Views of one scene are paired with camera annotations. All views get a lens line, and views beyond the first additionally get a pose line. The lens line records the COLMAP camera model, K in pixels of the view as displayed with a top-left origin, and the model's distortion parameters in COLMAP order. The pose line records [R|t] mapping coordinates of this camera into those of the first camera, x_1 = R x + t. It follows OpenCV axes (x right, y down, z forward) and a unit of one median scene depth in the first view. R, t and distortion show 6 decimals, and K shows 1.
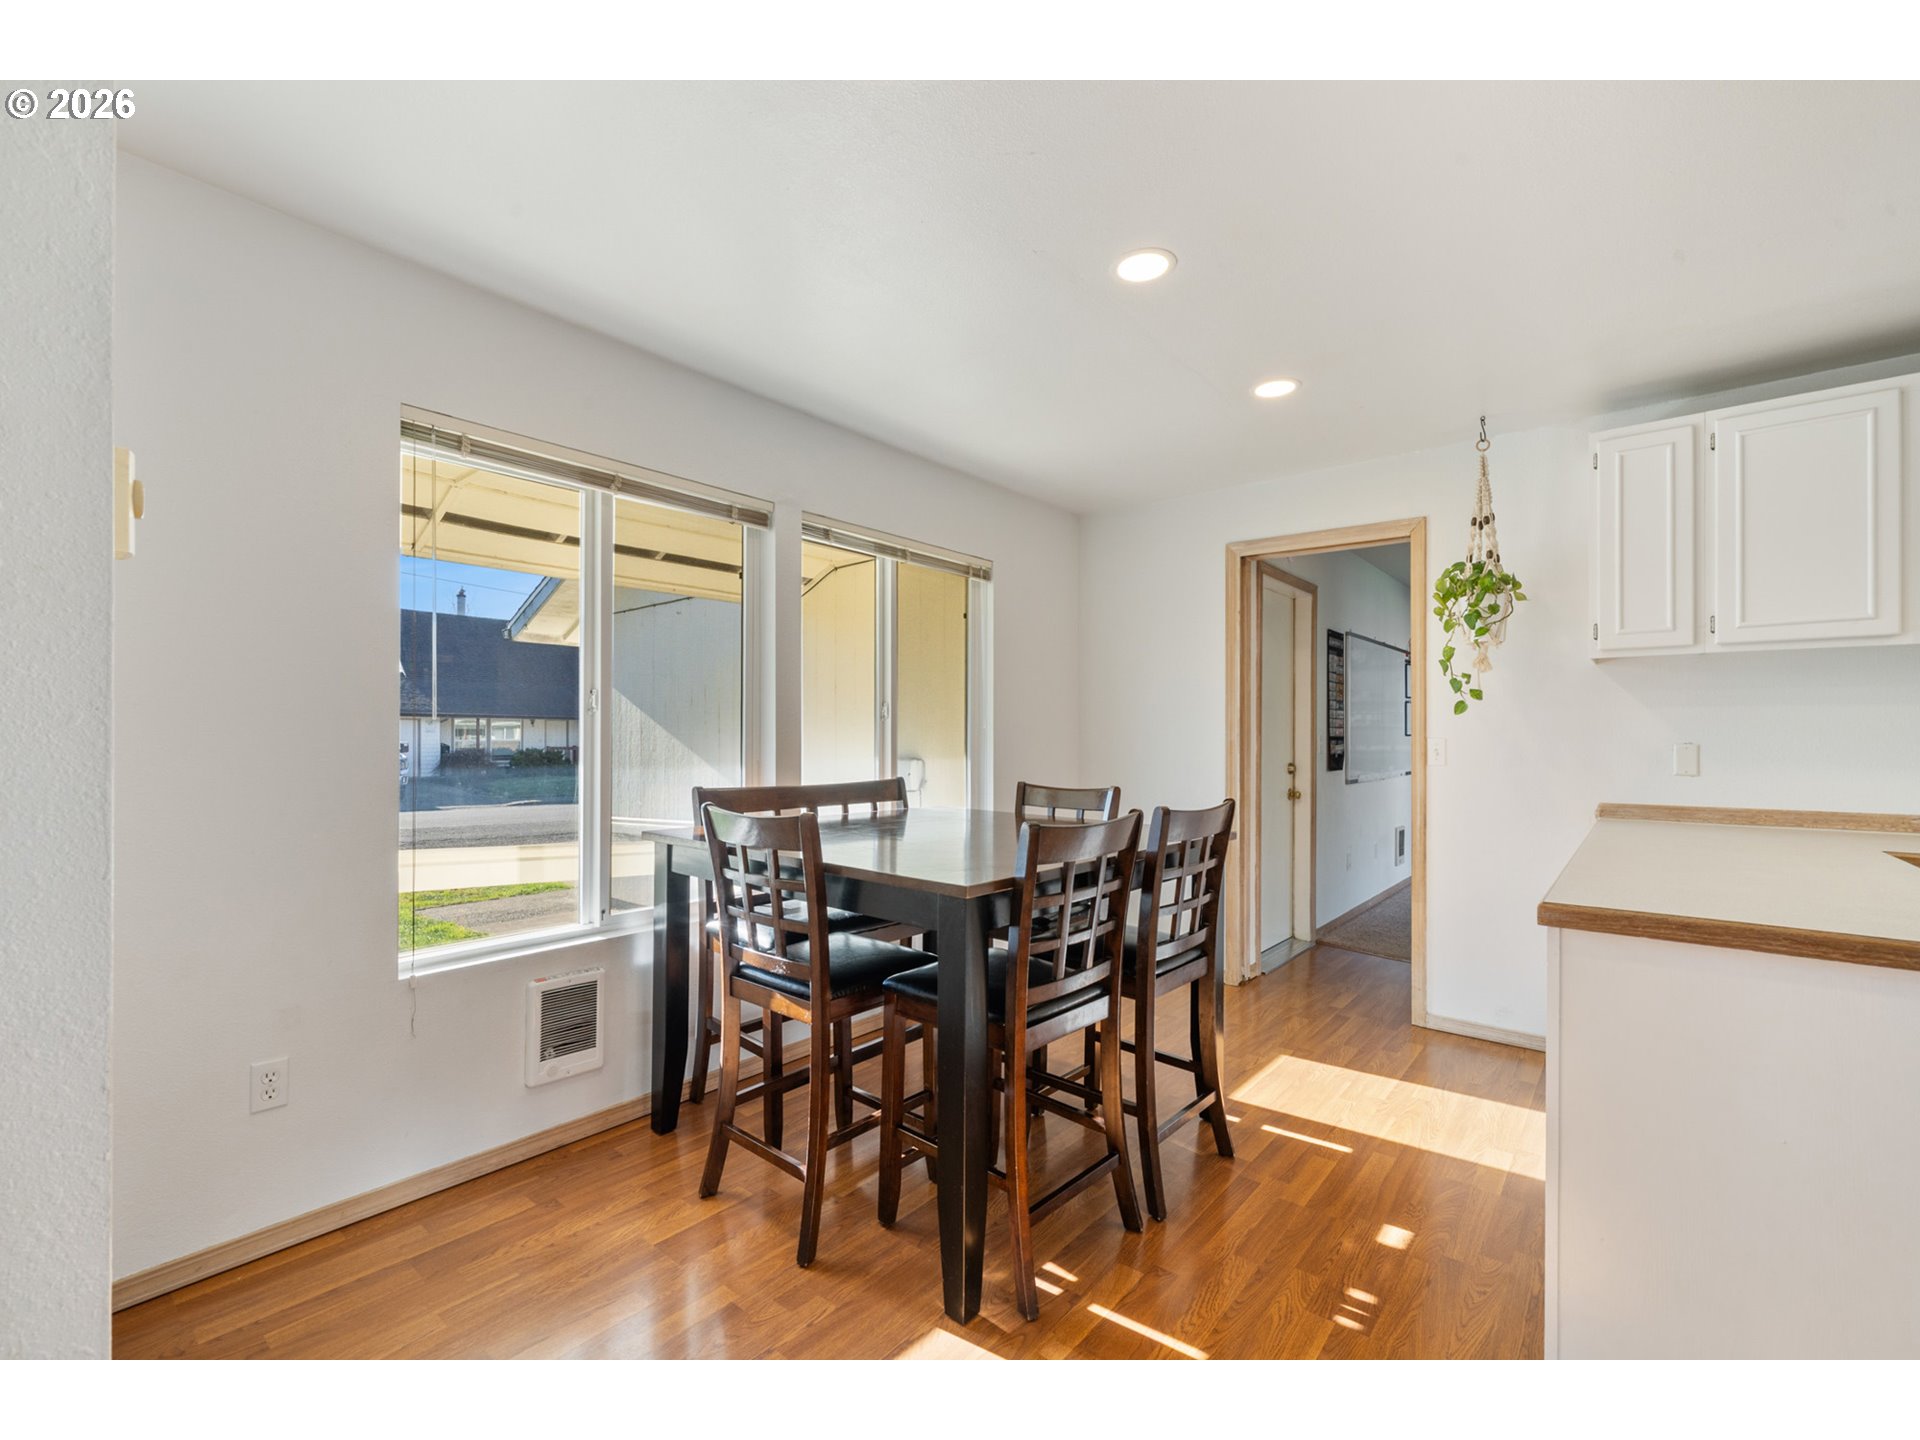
lens RADIAL K [[832.5, 0, 960.0], [0, 832.5, 733.4], [0, 0, 1]] dist [-0.001055, -0.000080]
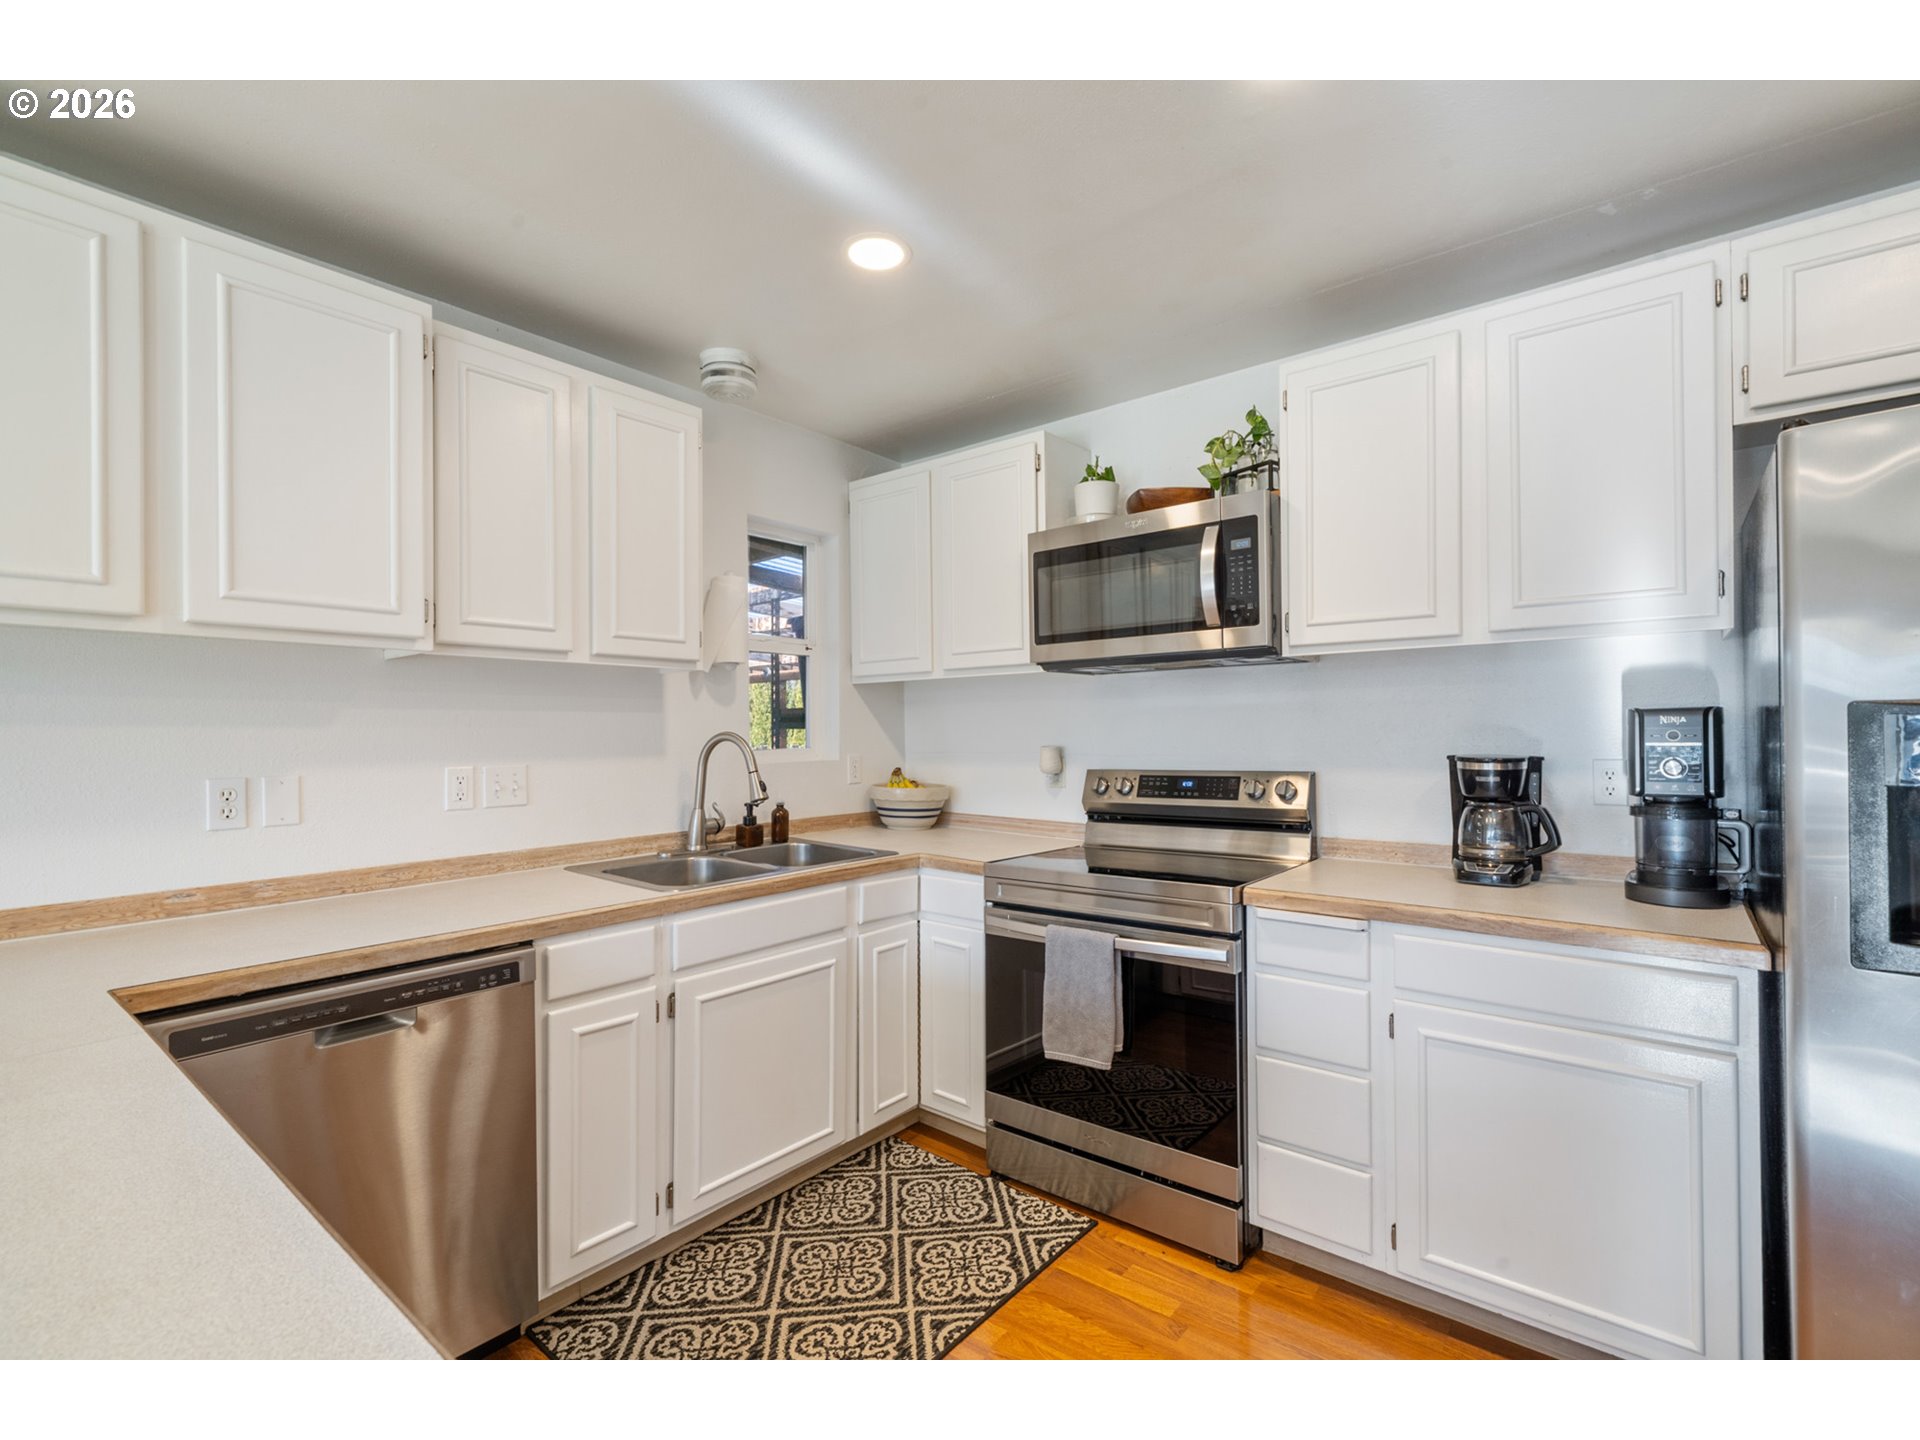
lens RADIAL K [[857.1, 0, 959.2], [0, 857.1, 730.5], [0, 0, 1]] dist [-0.000541, -0.000002]
pose [[-0.012519, 0.004700, 0.999911, 0.384224], [0.006735, 0.999967, -0.004616, -0.020829], [-0.999899, 0.006676, -0.012550, 0.316234]]
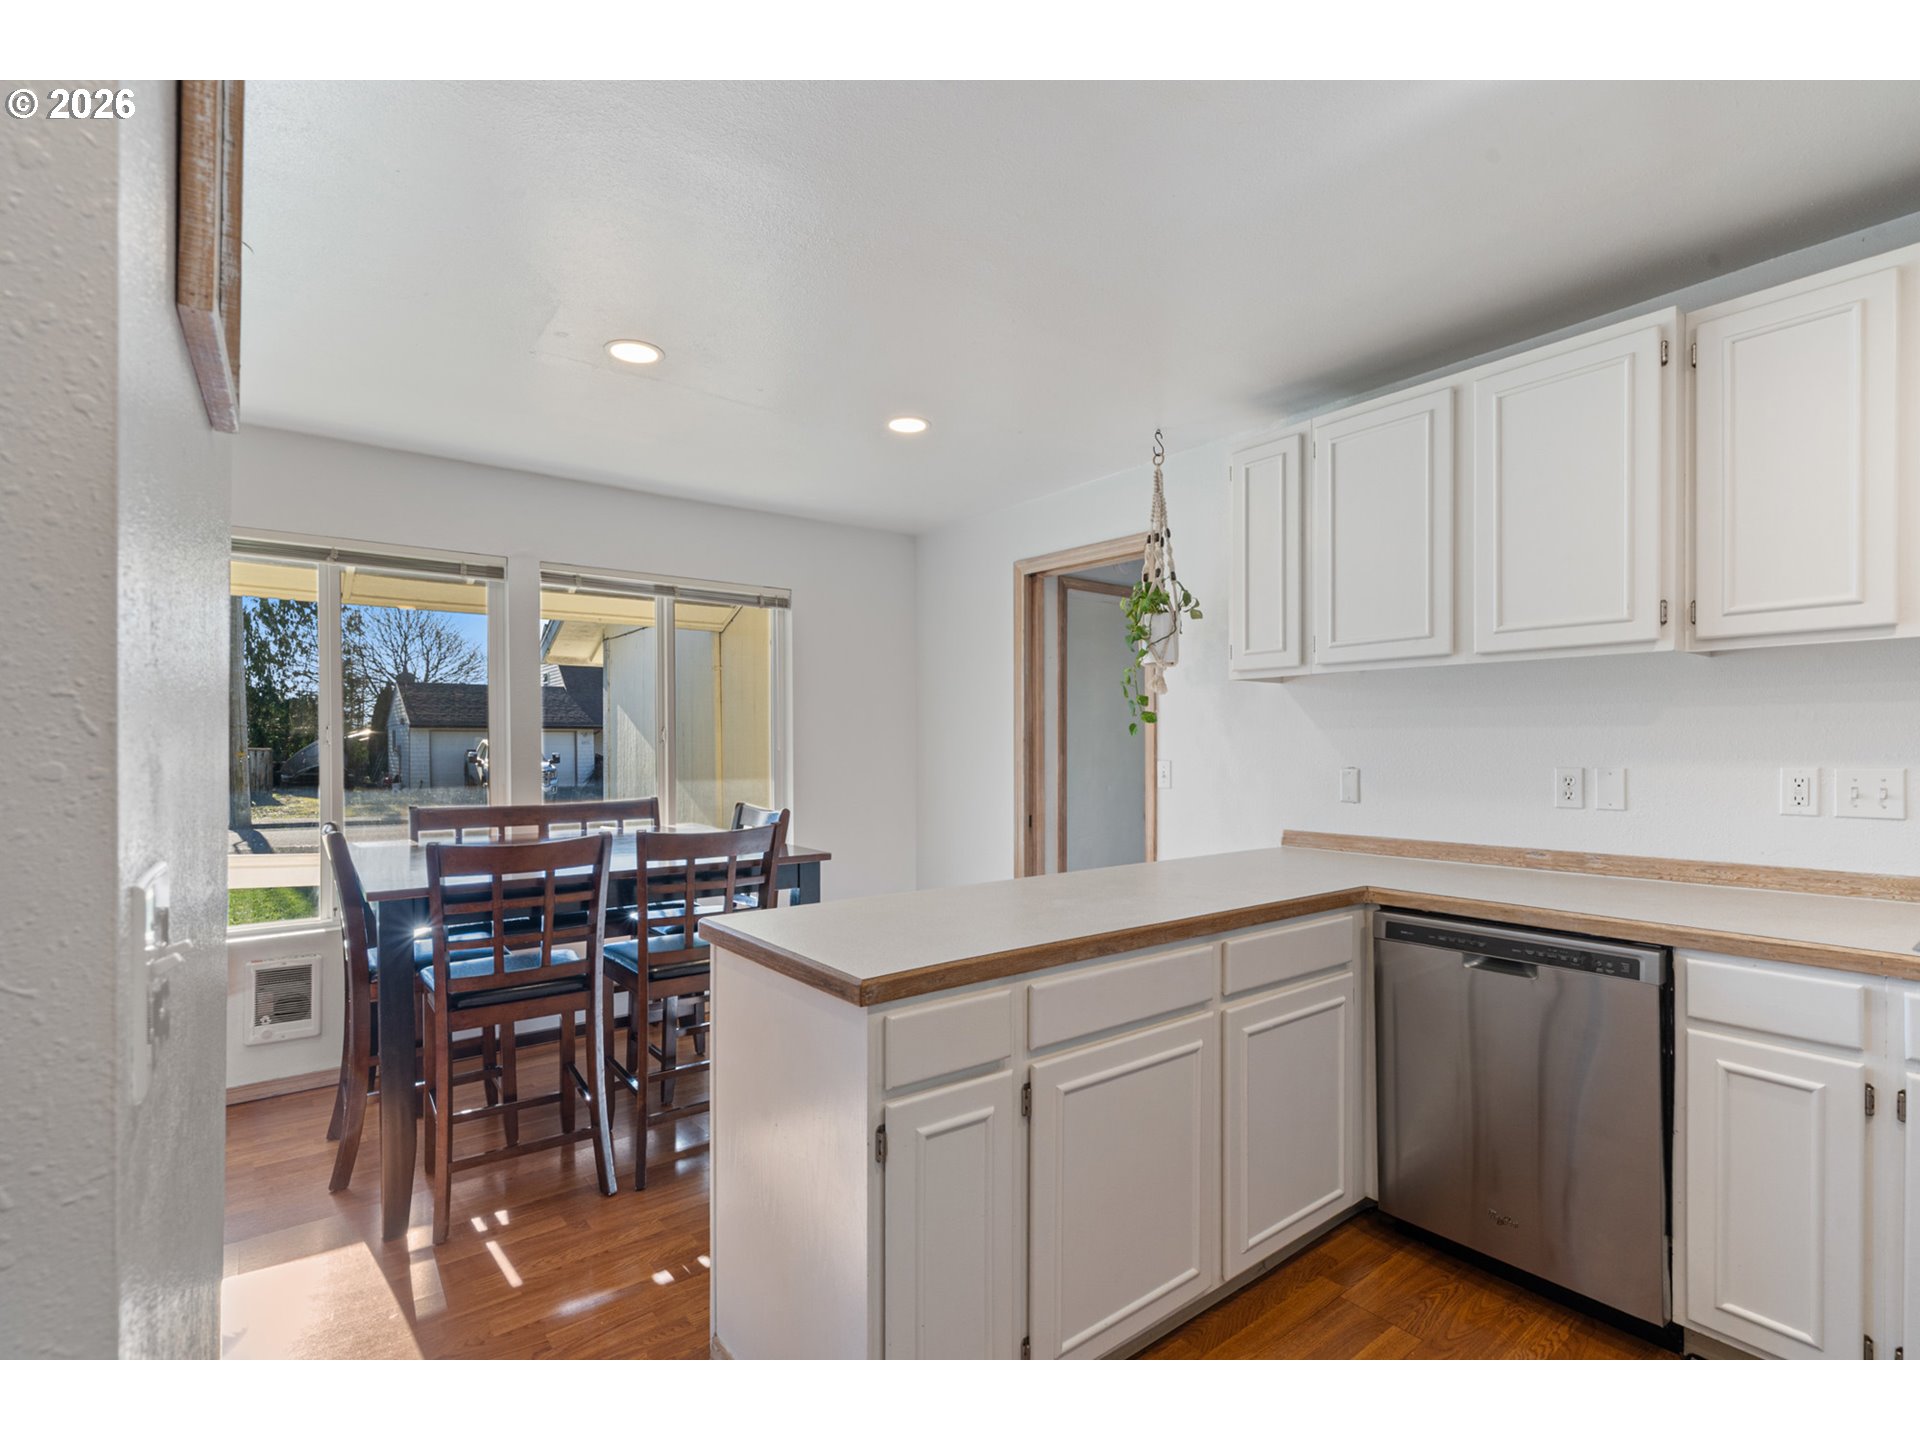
lens RADIAL K [[891.3, 0, 970.8], [0, 891.3, 750.8], [0, 0, 1]] dist [0.001039, 0.000224]
pose [[0.978758, -0.004875, -0.204960, 0.645115], [0.007614, 0.999892, 0.012574, -0.022269], [0.204876, -0.013868, 0.978690, -0.068645]]
